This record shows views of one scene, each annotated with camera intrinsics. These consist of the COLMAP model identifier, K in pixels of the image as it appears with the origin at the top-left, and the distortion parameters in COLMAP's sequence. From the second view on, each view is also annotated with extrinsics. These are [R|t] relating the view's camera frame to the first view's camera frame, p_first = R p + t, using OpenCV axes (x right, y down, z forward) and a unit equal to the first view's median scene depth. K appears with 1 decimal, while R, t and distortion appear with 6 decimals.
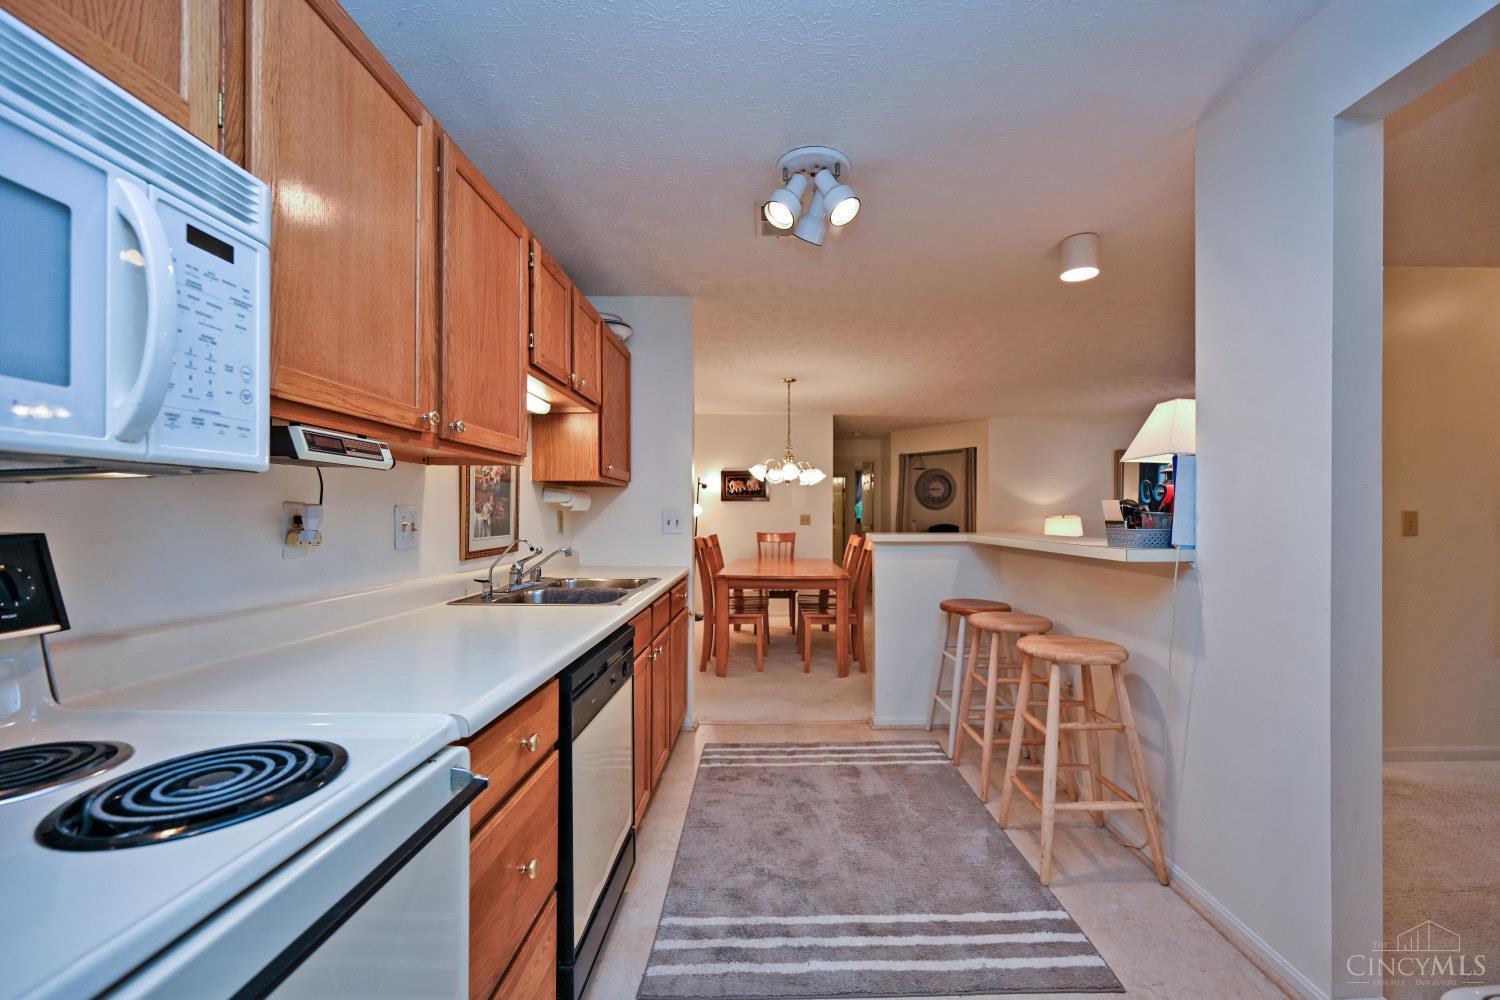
lens RADIAL K [[592.8, 0, 757.7], [0, 592.8, 510.4], [0, 0, 1]] dist [0.000725, 0.000296]
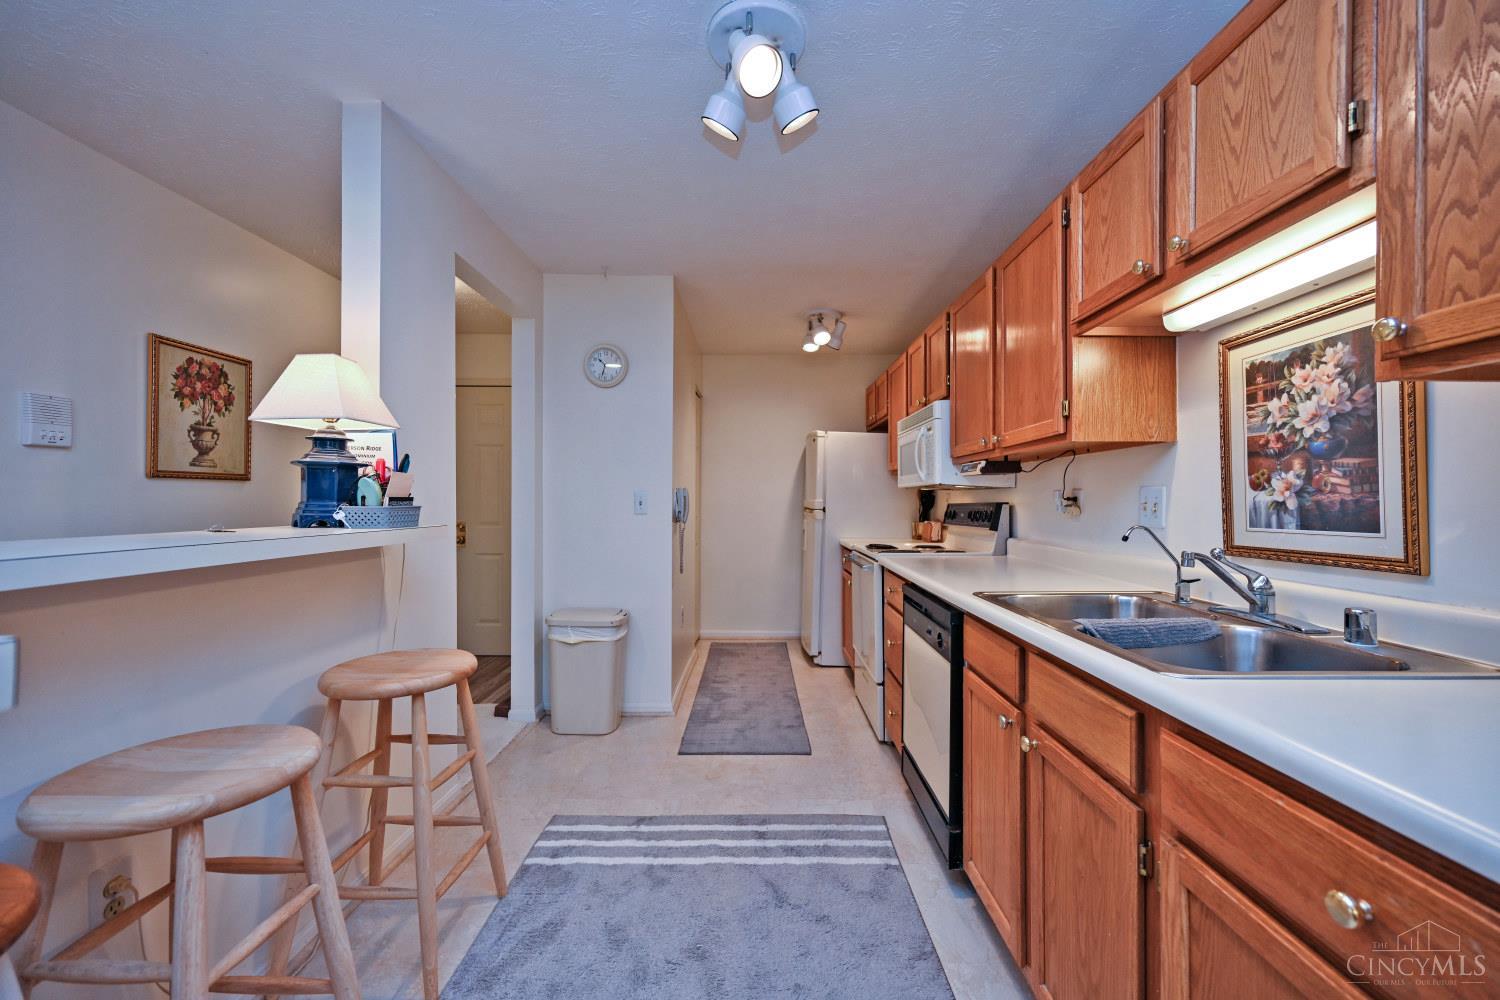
lens RADIAL K [[592.8, 0, 748.4], [0, 592.8, 496.2], [0, 0, 1]] dist [0.000725, 0.000296]
pose [[-0.999857, -0.005553, 0.015984, 0.078722], [-0.005665, 0.999959, -0.007006, 0.018403], [-0.015944, -0.007096, -0.999848, 1.638498]]
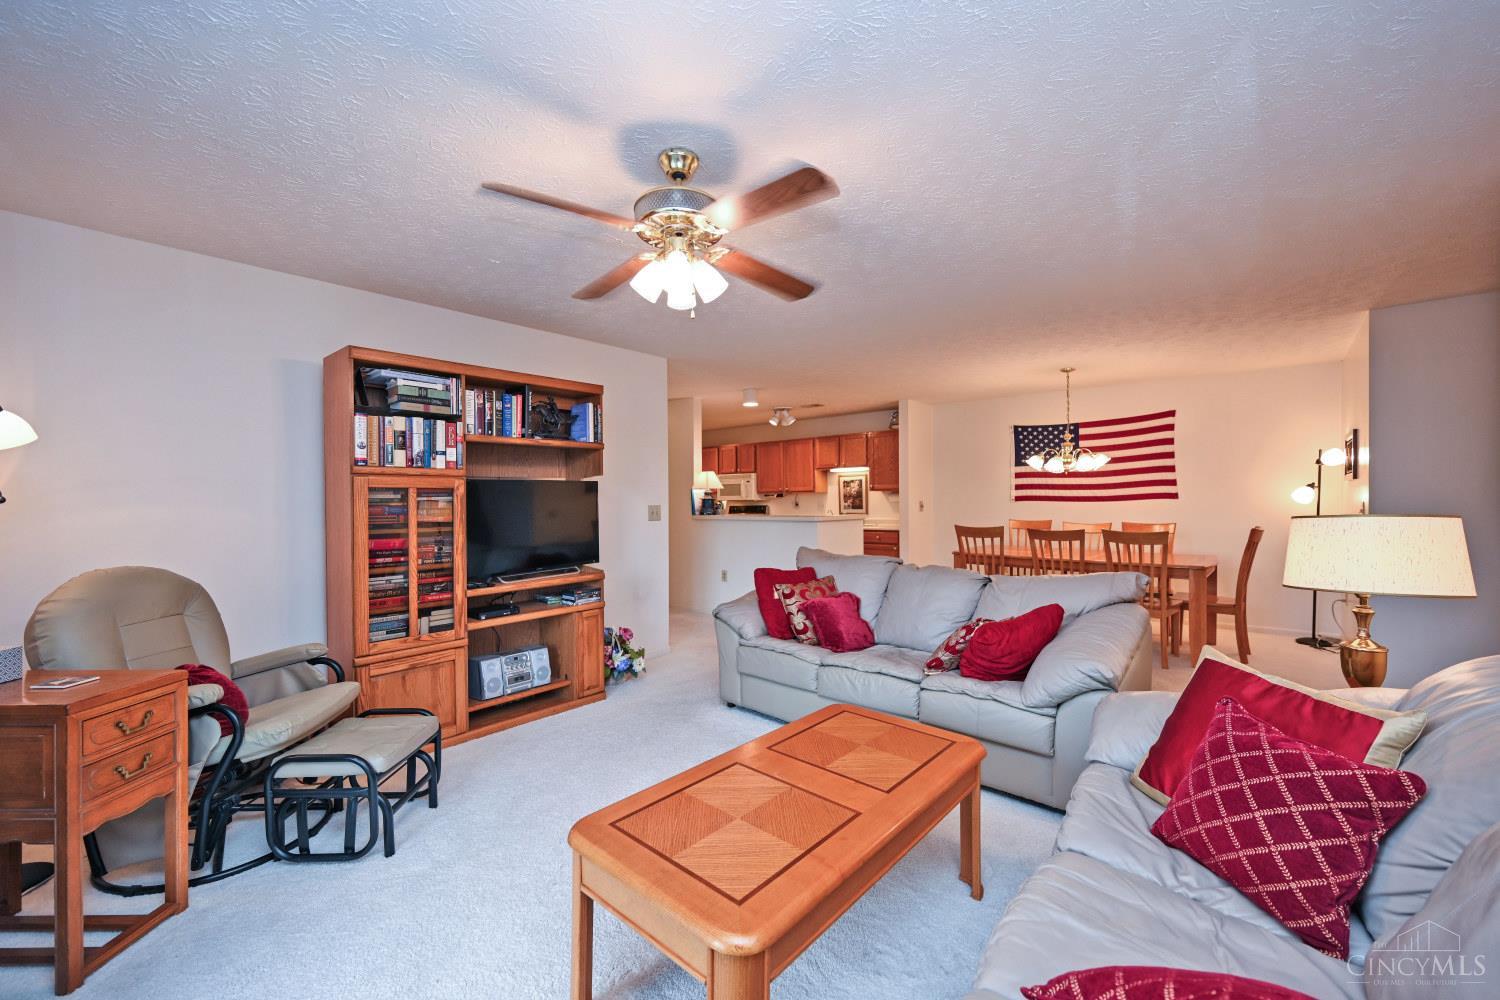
lens RADIAL K [[592.8, 0, 748.2], [0, 592.8, 497.9], [0, 0, 1]] dist [0.000725, 0.000296]
pose [[-0.670253, 0.002635, -0.742128, 2.651075], [0.007178, 0.999970, -0.002933, -0.019033], [0.742098, -0.007293, -0.670252, 2.993272]]
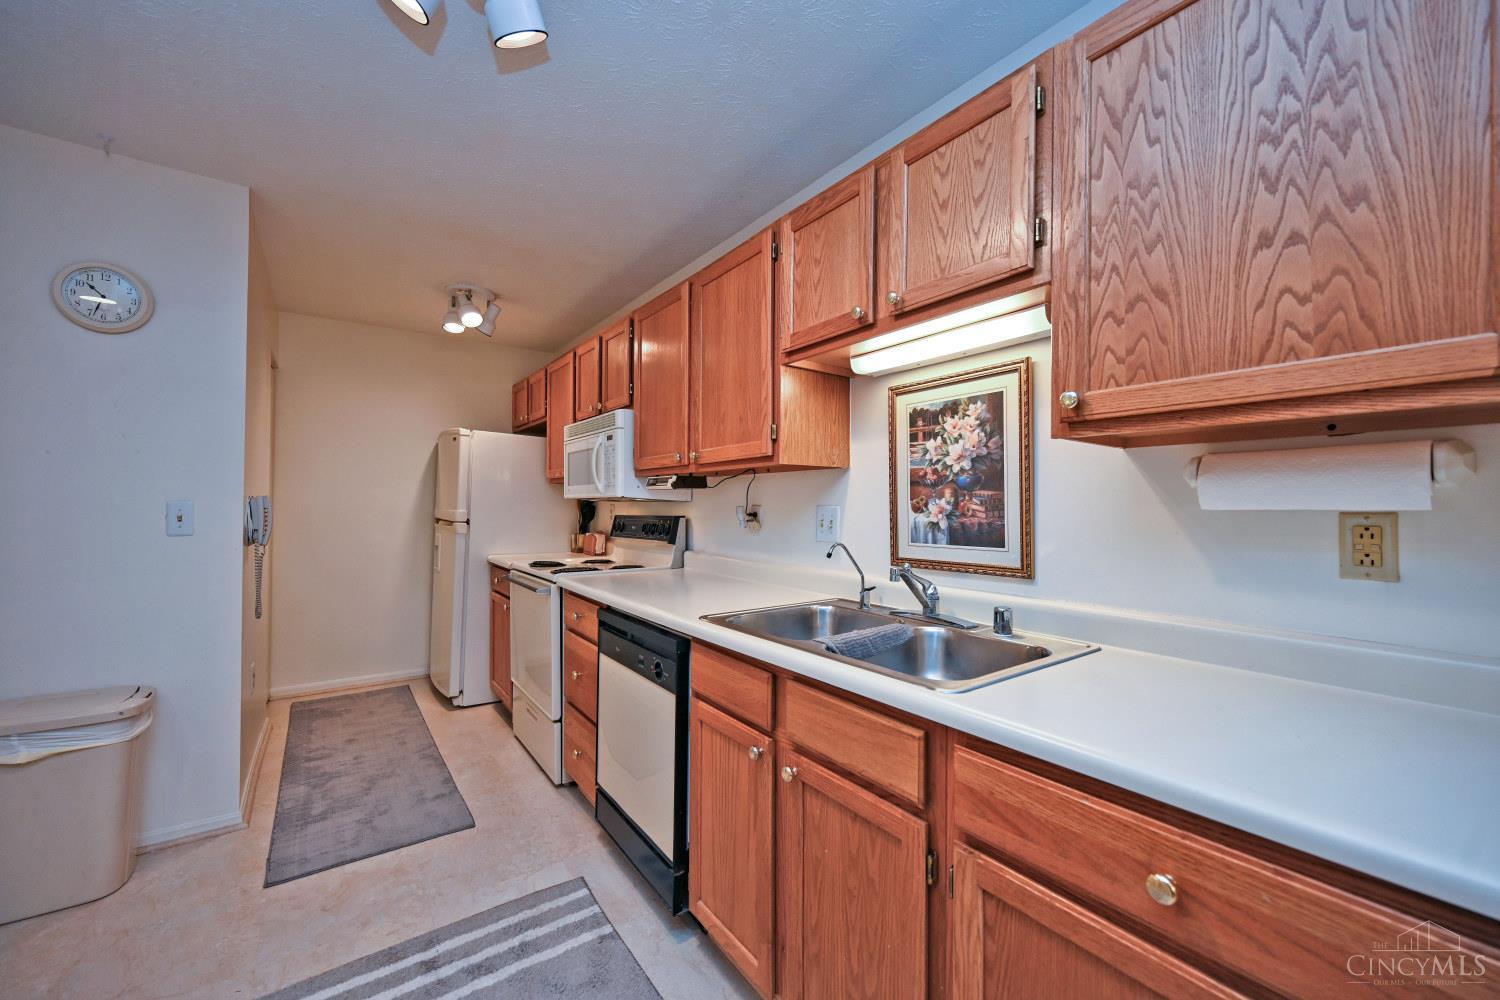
lens RADIAL K [[592.8, 0, 755.2], [0, 592.8, 500.5], [0, 0, 1]] dist [0.000725, 0.000296]
pose [[-0.809930, -0.014460, -0.586348, 0.177151], [-0.010081, 0.999892, -0.010734, -0.001152], [0.586440, -0.002783, -0.809988, 1.500352]]
